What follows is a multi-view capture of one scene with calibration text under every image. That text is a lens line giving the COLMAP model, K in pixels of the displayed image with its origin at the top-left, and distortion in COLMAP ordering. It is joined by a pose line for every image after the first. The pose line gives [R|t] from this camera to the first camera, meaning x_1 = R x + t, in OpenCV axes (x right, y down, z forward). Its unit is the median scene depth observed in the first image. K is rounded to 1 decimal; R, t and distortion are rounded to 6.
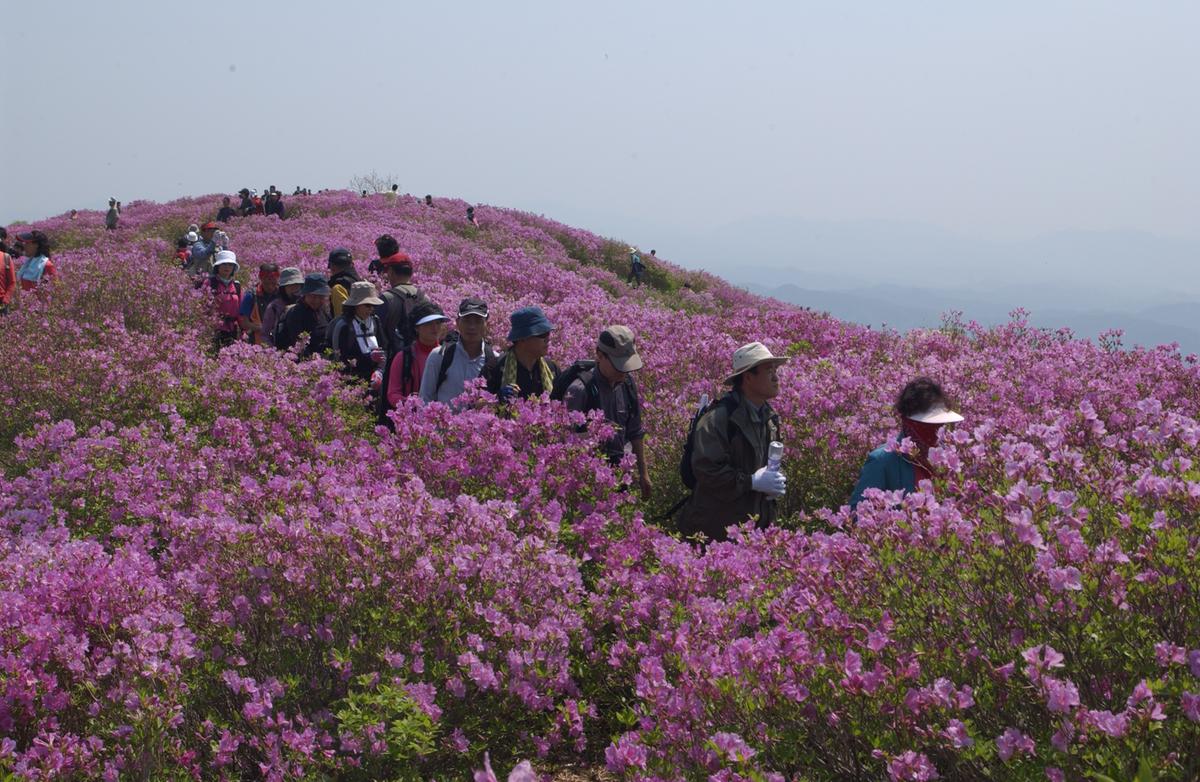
lens RADIAL K [[1677.3, 0, 600.0], [0, 1677.3, 391.0], [0, 0, 1]] dist [-0.062375, 0.112136]
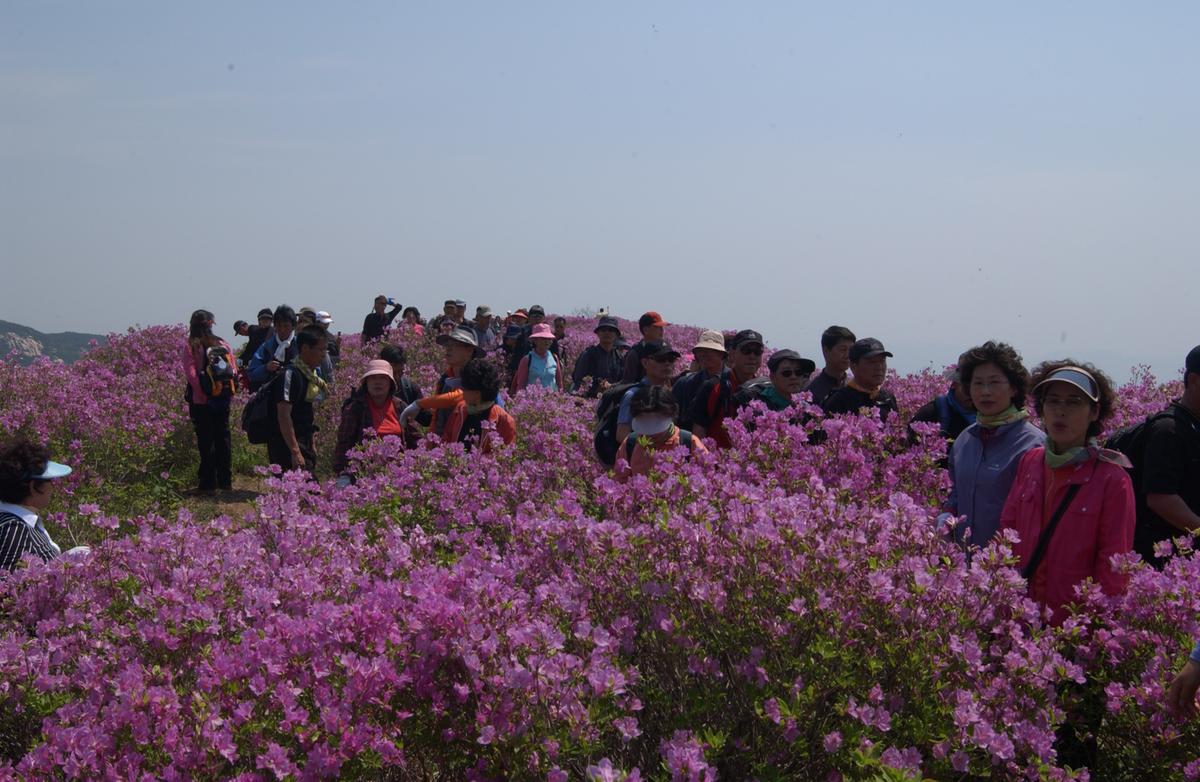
lens RADIAL K [[1029.2, 0, 600.9], [0, 1029.2, 428.0], [0, 0, 1]] dist [-0.109966, 0.003350]
pose [[0.995406, 0.012710, -0.094902, -0.170164], [-0.016578, 0.999059, -0.040083, 0.050201], [0.094303, 0.041472, 0.994679, 0.486148]]
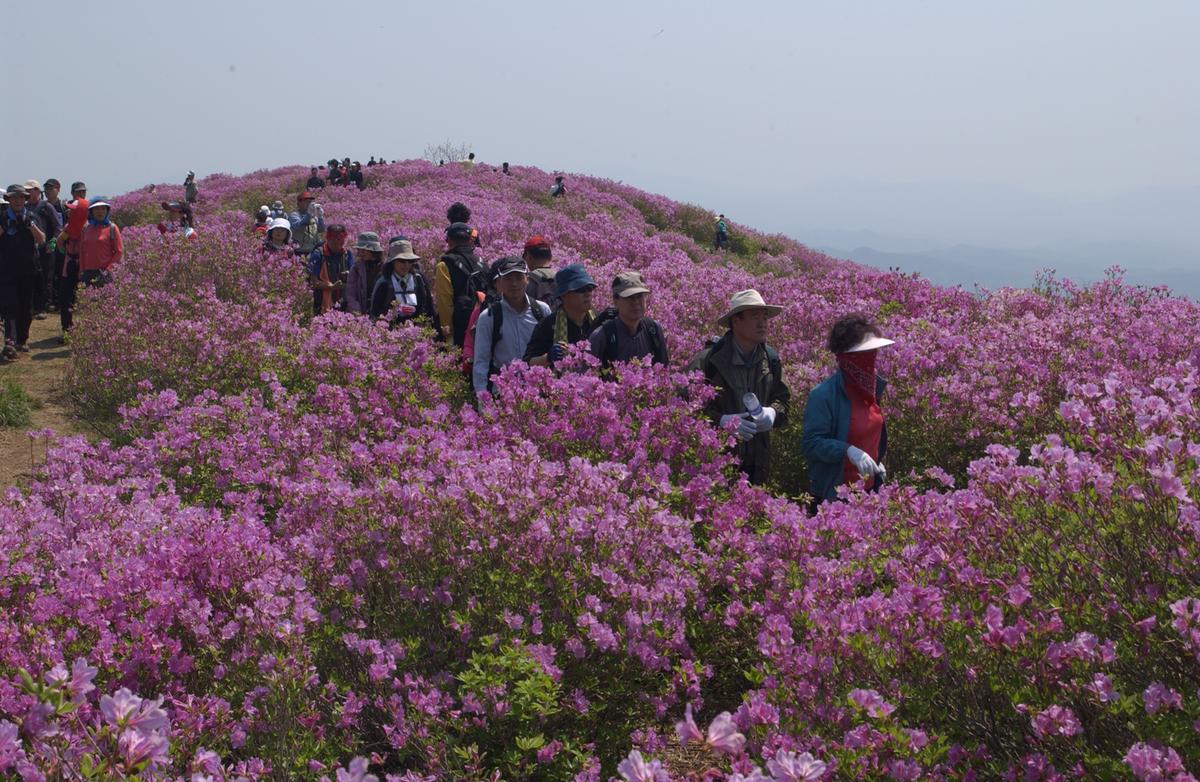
lens RADIAL K [[1677.3, 0, 600.0], [0, 1677.3, 391.0], [0, 0, 1]] dist [-0.062375, 0.112136]
pose [[0.999101, -0.012645, -0.040452, -0.025155], [0.013423, 0.999729, 0.019025, 0.003482], [0.040201, -0.019551, 0.999000, 0.000369]]
